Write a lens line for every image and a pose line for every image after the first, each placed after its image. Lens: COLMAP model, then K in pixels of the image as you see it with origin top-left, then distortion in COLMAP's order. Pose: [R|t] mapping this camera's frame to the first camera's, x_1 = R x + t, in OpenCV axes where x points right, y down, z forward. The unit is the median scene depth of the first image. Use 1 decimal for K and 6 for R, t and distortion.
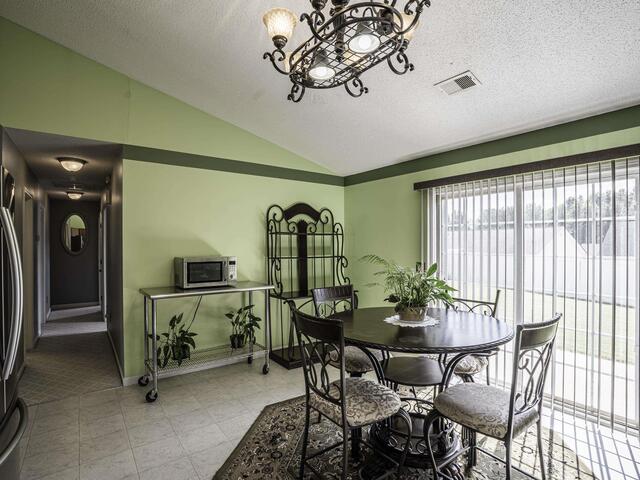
lens RADIAL K [[351.0, 0, 338.0], [0, 351.0, 244.0], [0, 0, 1]] dist [0.027741, 0.000223]
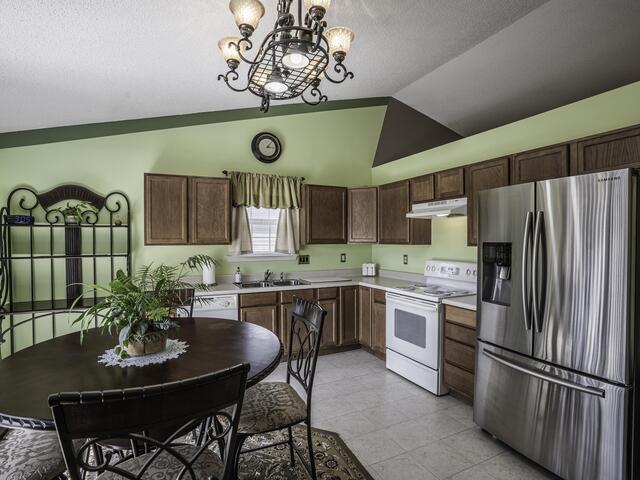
lens RADIAL K [[335.6, 0, 318.7], [0, 335.6, 242.8], [0, 0, 1]] dist [-0.054682, 0.018519]
pose [[0.981416, 0.007531, -0.191746, 0.551453], [-0.005498, 0.999923, 0.011128, -0.001338], [0.191815, -0.009867, 0.981381, 0.391616]]
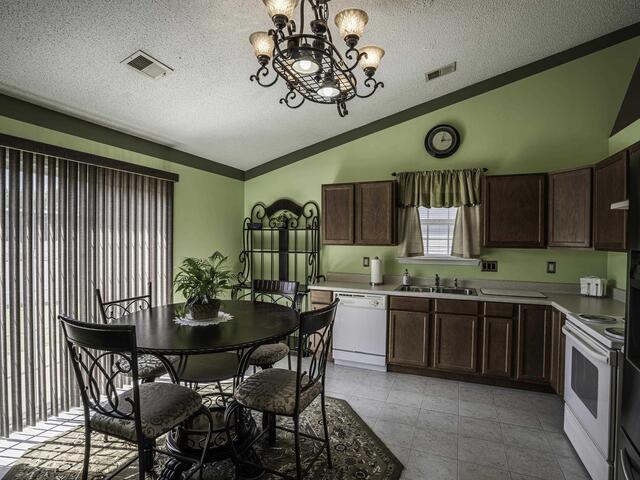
lens RADIAL K [[335.6, 0, 319.4], [0, 335.6, 241.8], [0, 0, 1]] dist [-0.054682, 0.018519]
pose [[0.513397, 0.017827, -0.857966, 0.788495], [-0.014655, 0.999821, 0.012005, -0.003904], [0.858026, 0.006410, 0.513567, 0.568154]]
